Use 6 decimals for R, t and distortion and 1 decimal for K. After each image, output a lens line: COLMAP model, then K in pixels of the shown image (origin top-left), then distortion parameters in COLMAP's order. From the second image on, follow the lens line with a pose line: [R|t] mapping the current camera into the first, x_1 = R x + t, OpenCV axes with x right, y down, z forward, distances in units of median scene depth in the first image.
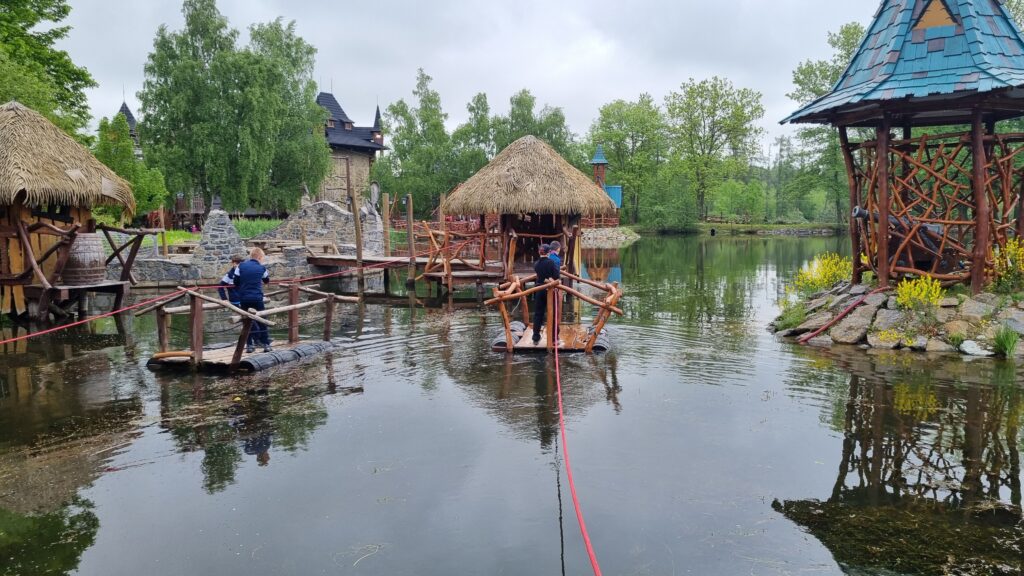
lens RADIAL K [[778.0, 0, 519.2], [0, 778.0, 284.4], [0, 0, 1]] dist [0.034270, -0.007501]
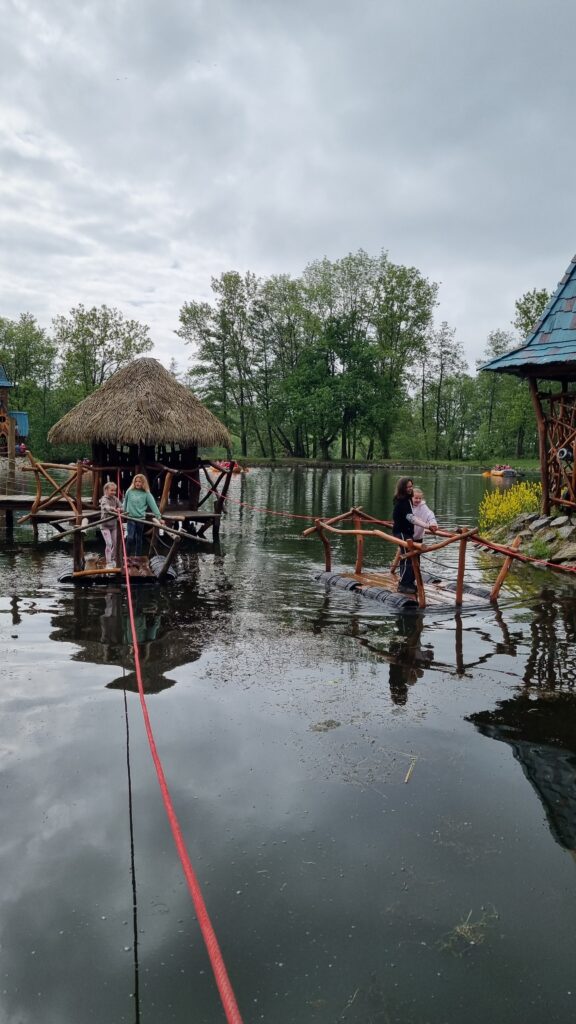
lens RADIAL K [[778.0, 0, 288.5], [0, 778.0, 521.2], [0, 0, 1]] dist [0.034270, -0.007501]
pose [[0.854896, -0.027048, 0.518095, -0.077441], [0.022018, 0.999632, 0.015855, -0.003246], [-0.518333, -0.002147, 0.855176, 0.035141]]
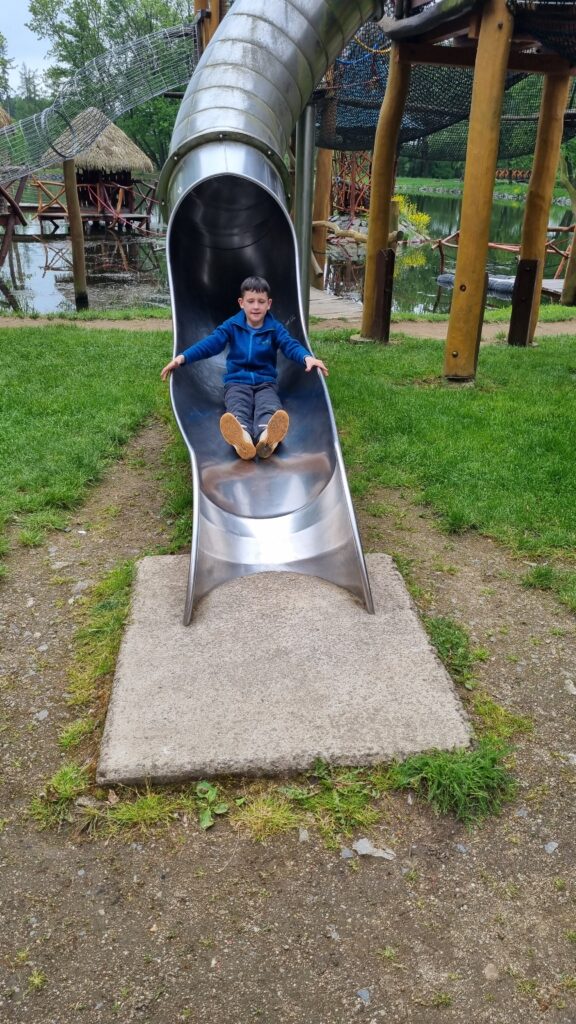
lens RADIAL K [[778.0, 0, 295.6], [0, 778.0, 521.9], [0, 0, 1]] dist [0.034270, -0.007501]
pose [[0.749396, -0.249839, 0.613177, -0.189173], [0.022836, 0.935280, 0.353172, 0.003765], [-0.661728, -0.250663, 0.706601, -0.108167]]
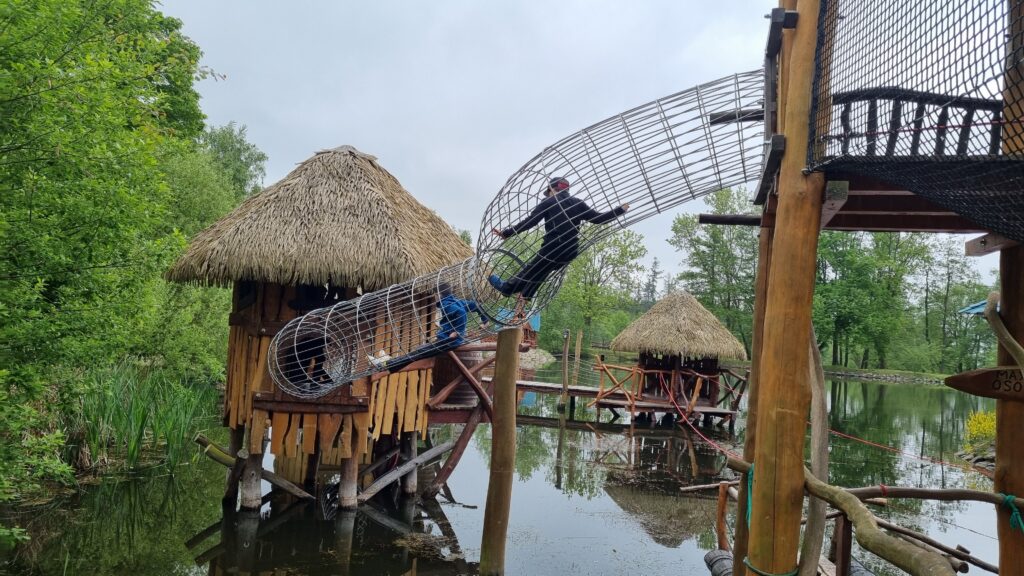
lens RADIAL K [[778.0, 0, 508.4], [0, 778.0, 290.6], [0, 0, 1]] dist [0.034270, -0.007501]
pose [[0.972834, 0.081918, 0.216528, -0.125509], [-0.052382, 0.988935, -0.138793, -0.002016], [-0.225502, 0.123681, 0.966360, -0.028818]]
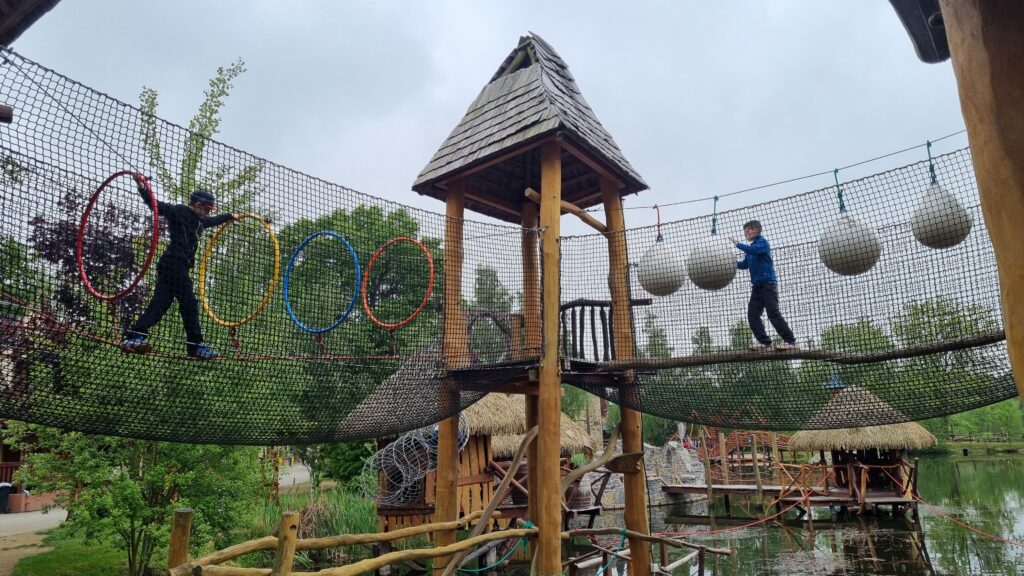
lens RADIAL K [[778.0, 0, 514.4], [0, 778.0, 287.7], [0, 0, 1]] dist [0.034270, -0.007501]
pose [[0.970249, -0.077565, -0.229350, -0.054229], [0.011235, 0.960698, -0.277370, 0.001177], [0.241850, 0.266541, 0.932987, -0.094885]]
